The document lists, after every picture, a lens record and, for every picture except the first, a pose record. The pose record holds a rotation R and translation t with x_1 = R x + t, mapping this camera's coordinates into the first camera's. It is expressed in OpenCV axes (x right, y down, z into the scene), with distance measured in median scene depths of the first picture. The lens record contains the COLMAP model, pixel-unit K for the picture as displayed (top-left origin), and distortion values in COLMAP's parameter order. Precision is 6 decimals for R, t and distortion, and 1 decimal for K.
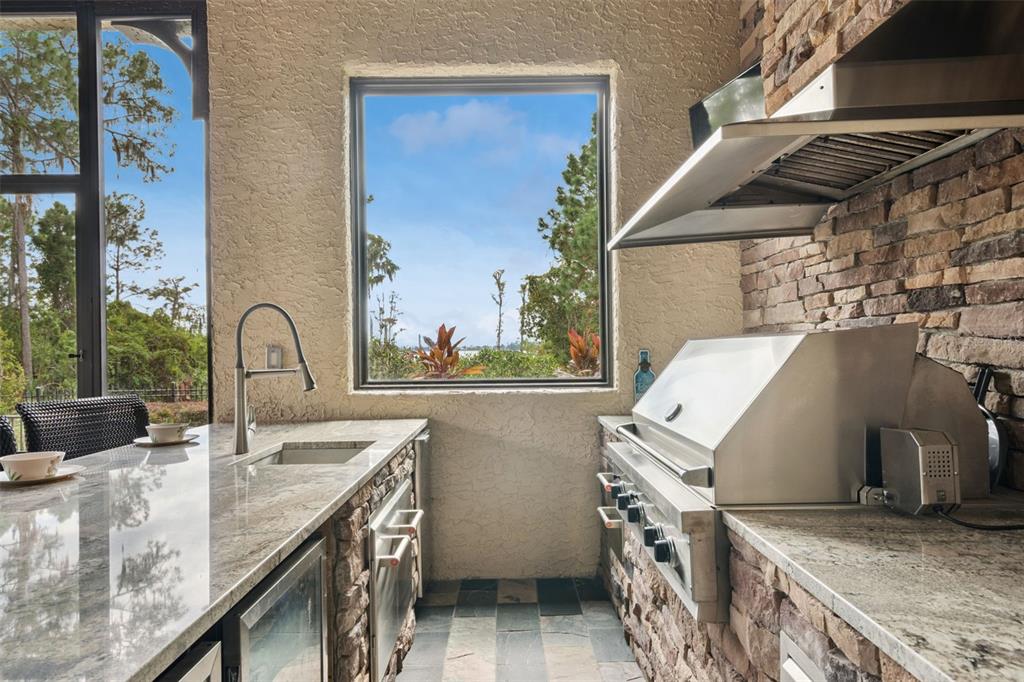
lens RADIAL K [[625.4, 0, 509.4], [0, 625.4, 346.3], [0, 0, 1]] dist [0.002718, 0.000536]
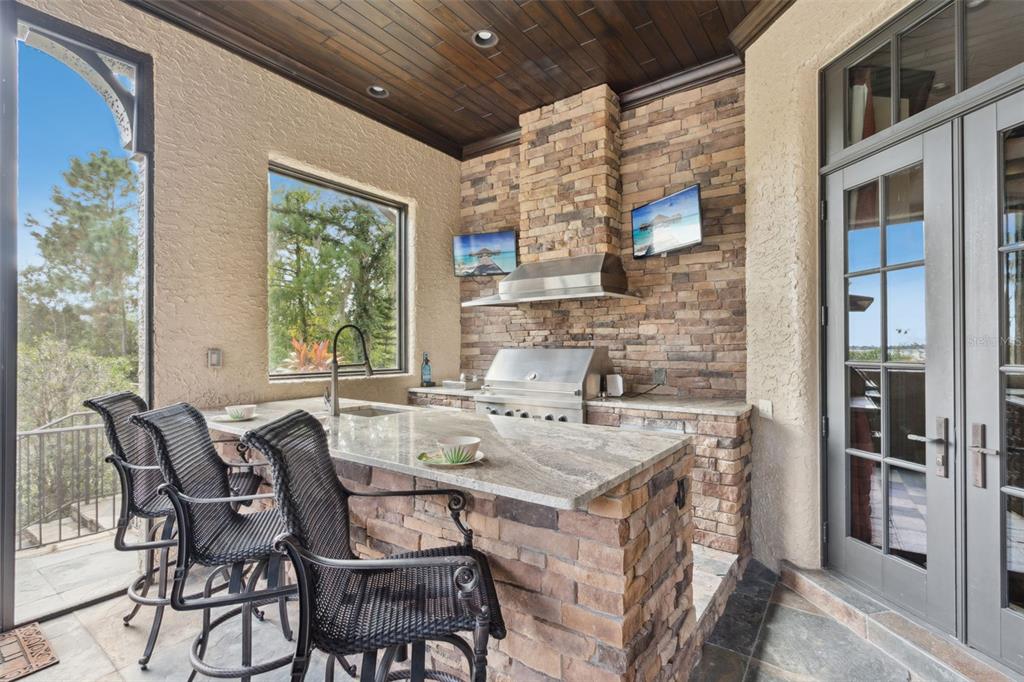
lens RADIAL K [[461.3, 0, 512.1], [0, 461.3, 342.6], [0, 0, 1]] dist [-0.002017, 0.001028]
pose [[0.602817, 0.021388, 0.797593, -0.764908], [-0.007932, 0.999752, -0.020814, 0.001544], [-0.797840, 0.006221, 0.602837, -0.070029]]
